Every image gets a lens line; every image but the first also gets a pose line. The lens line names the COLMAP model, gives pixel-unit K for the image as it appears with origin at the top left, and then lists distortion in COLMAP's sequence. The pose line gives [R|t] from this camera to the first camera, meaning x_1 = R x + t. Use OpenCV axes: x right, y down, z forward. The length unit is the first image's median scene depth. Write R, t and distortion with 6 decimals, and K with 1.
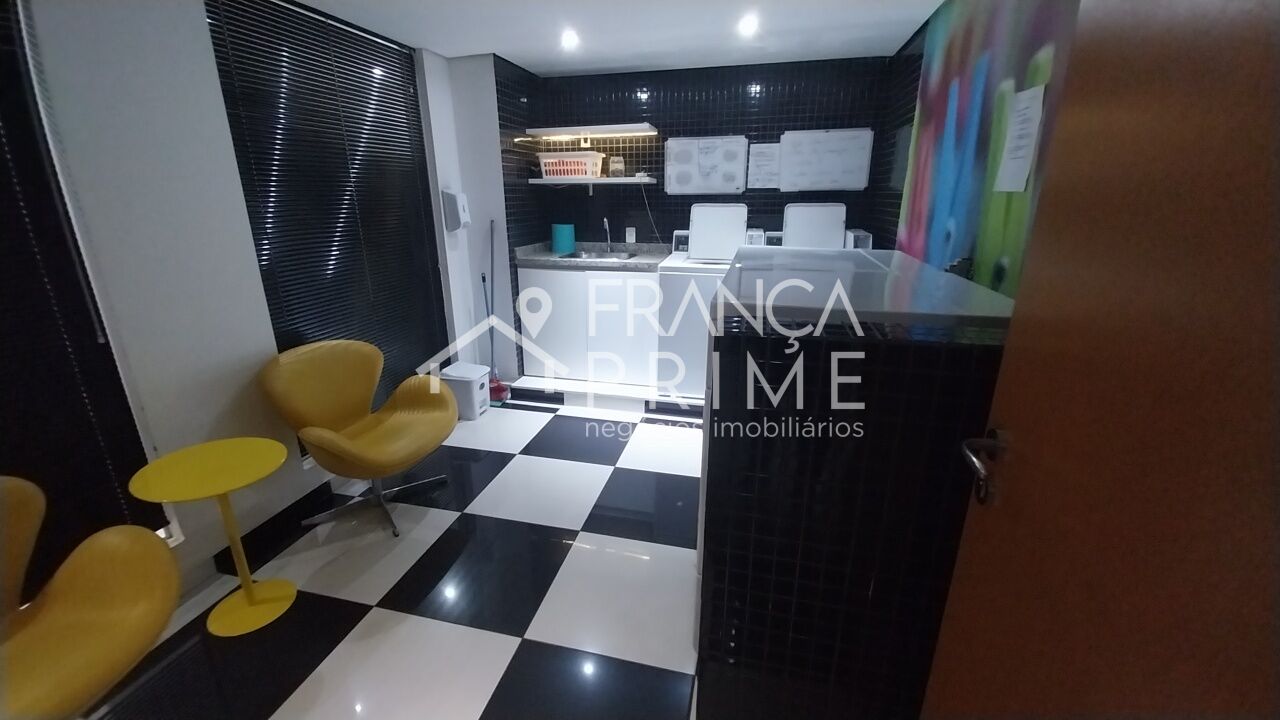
lens RADIAL K [[519.7, 0, 640.0], [0, 519.7, 360.0], [0, 0, 1]] dist [0.011840, -0.000014]
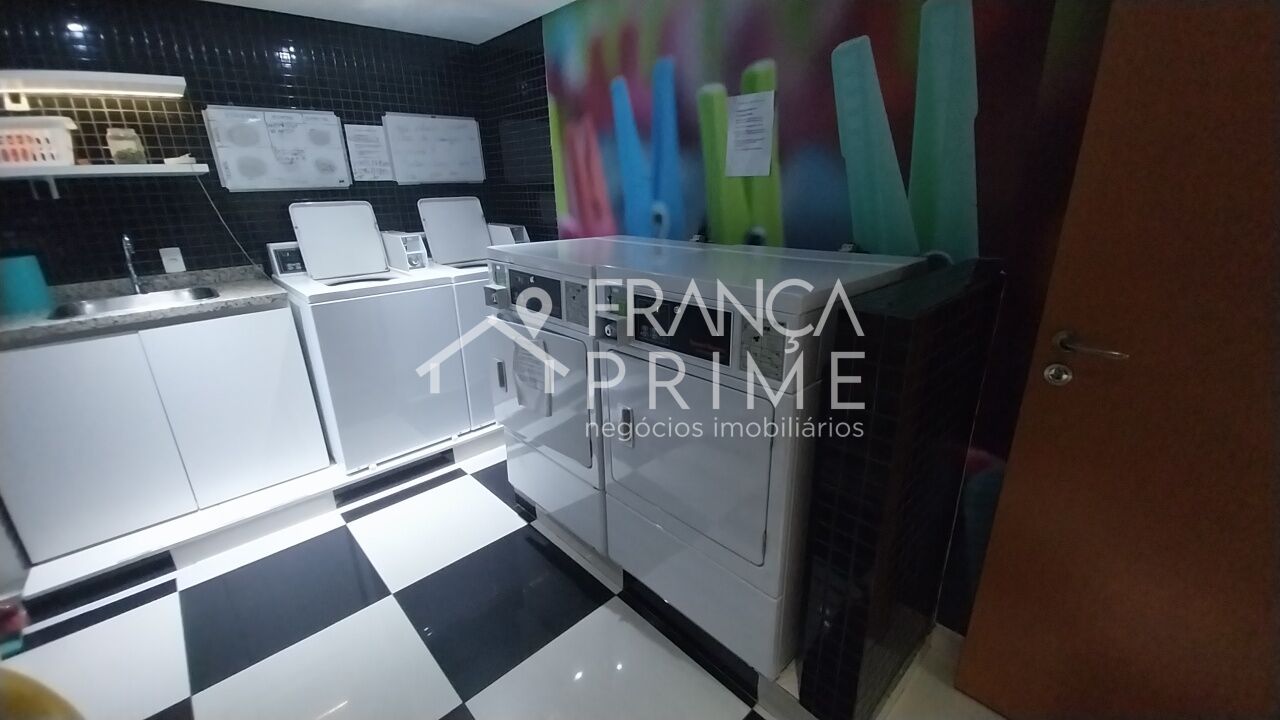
lens RADIAL K [[520.0, 0, 640.0], [0, 520.0, 360.0], [0, 0, 1]] dist [0.002285, -0.009917]
pose [[0.548550, -0.274027, 0.789938, -0.247353], [0.275268, 0.951288, 0.138847, -0.066922], [-0.789506, 0.141280, 0.597260, 0.239985]]
